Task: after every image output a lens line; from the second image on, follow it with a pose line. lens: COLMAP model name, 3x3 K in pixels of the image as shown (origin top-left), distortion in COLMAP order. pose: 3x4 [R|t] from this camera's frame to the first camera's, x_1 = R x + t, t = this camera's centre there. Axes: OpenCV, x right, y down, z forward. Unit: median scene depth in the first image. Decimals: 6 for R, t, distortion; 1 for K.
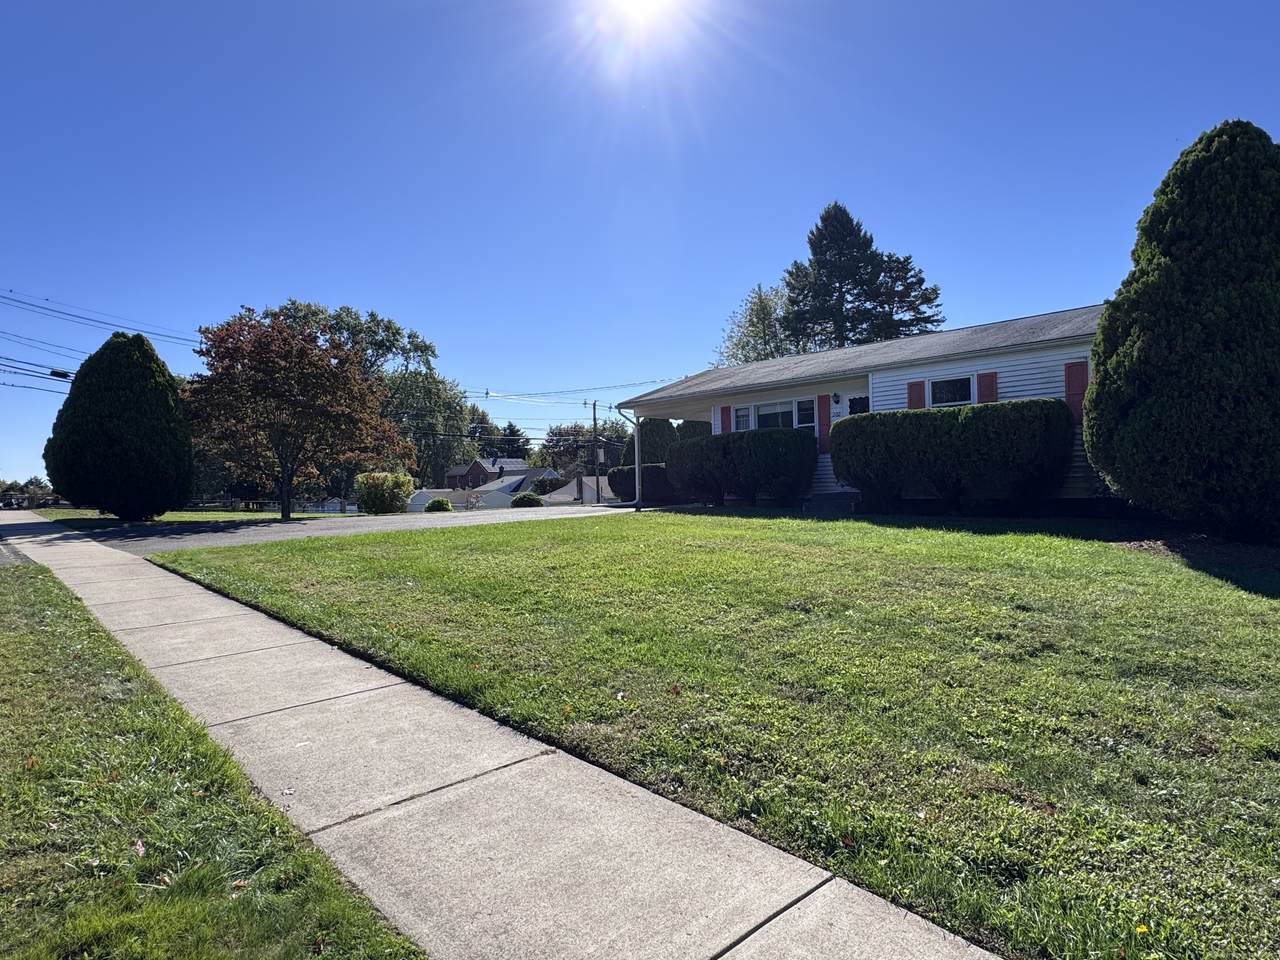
lens RADIAL K [[746.0, 0, 638.0], [0, 746.0, 486.4], [0, 0, 1]] dist [0.004334, 0.000072]
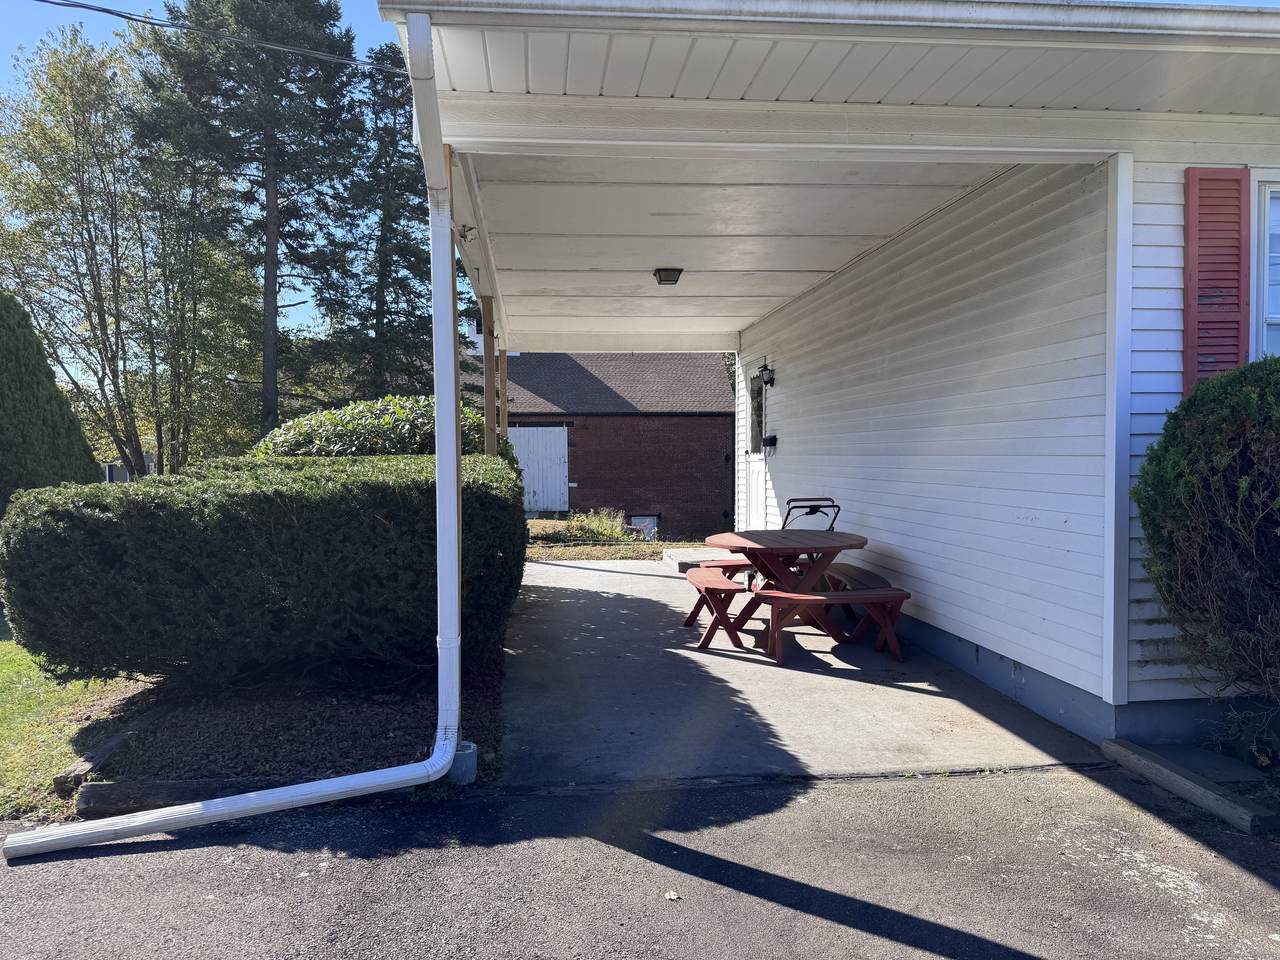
lens RADIAL K [[905.8, 0, 646.6], [0, 905.8, 485.2], [0, 0, 1]] dist [0.036802, -0.014391]
pose [[0.603733, -0.015642, 0.797033, -0.067474], [0.001370, 0.999826, 0.018585, -0.019553], [-0.797186, -0.010128, 0.603649, 0.484572]]
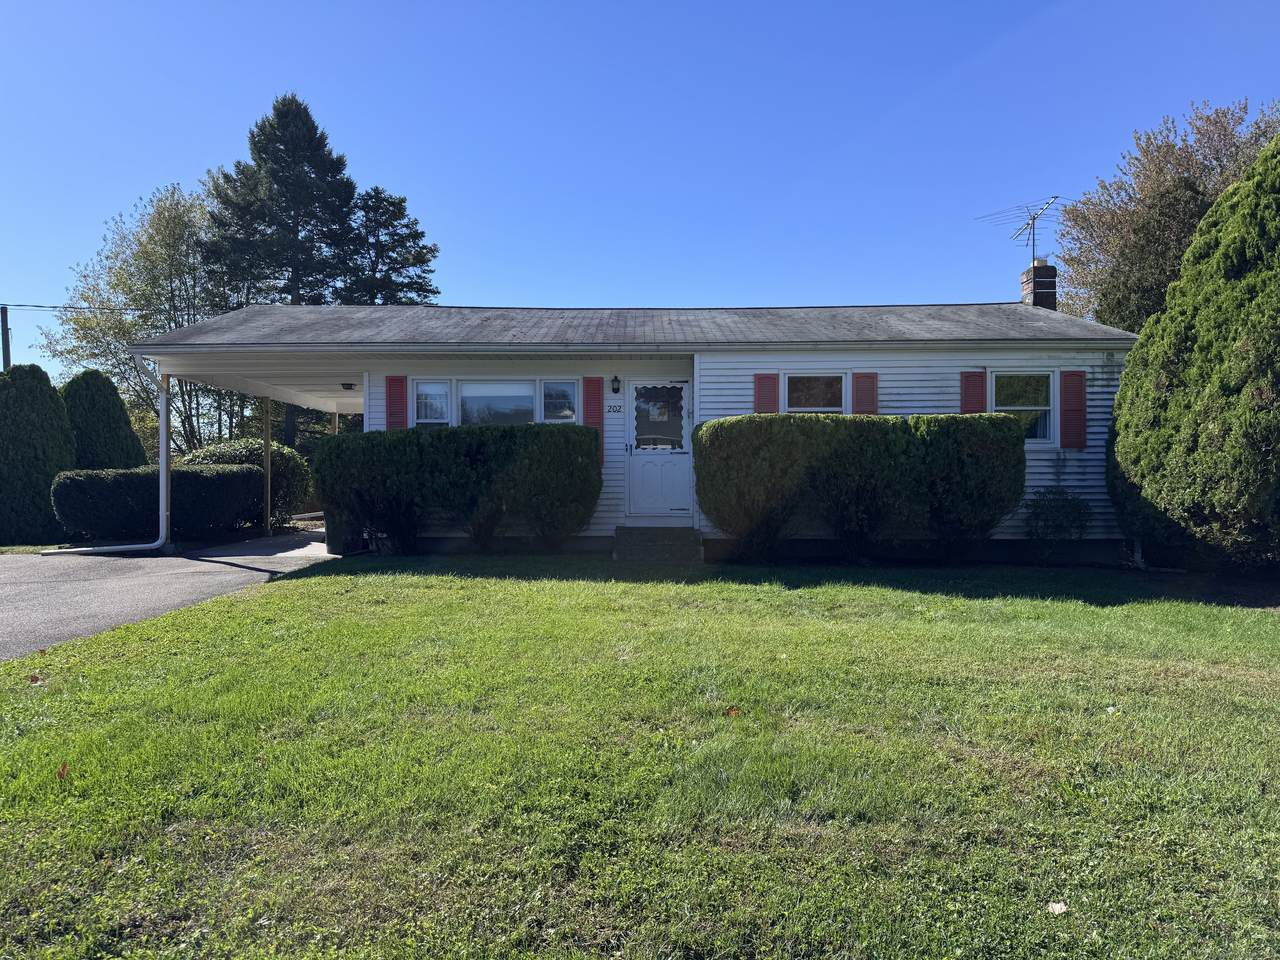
lens RADIAL K [[905.8, 0, 633.6], [0, 905.8, 492.3], [0, 0, 1]] dist [0.036802, -0.014391]
pose [[0.702213, 0.013725, 0.711835, -0.123539], [-0.012248, 0.999899, -0.007196, -0.008254], [-0.711861, -0.003666, 0.702310, 0.190619]]
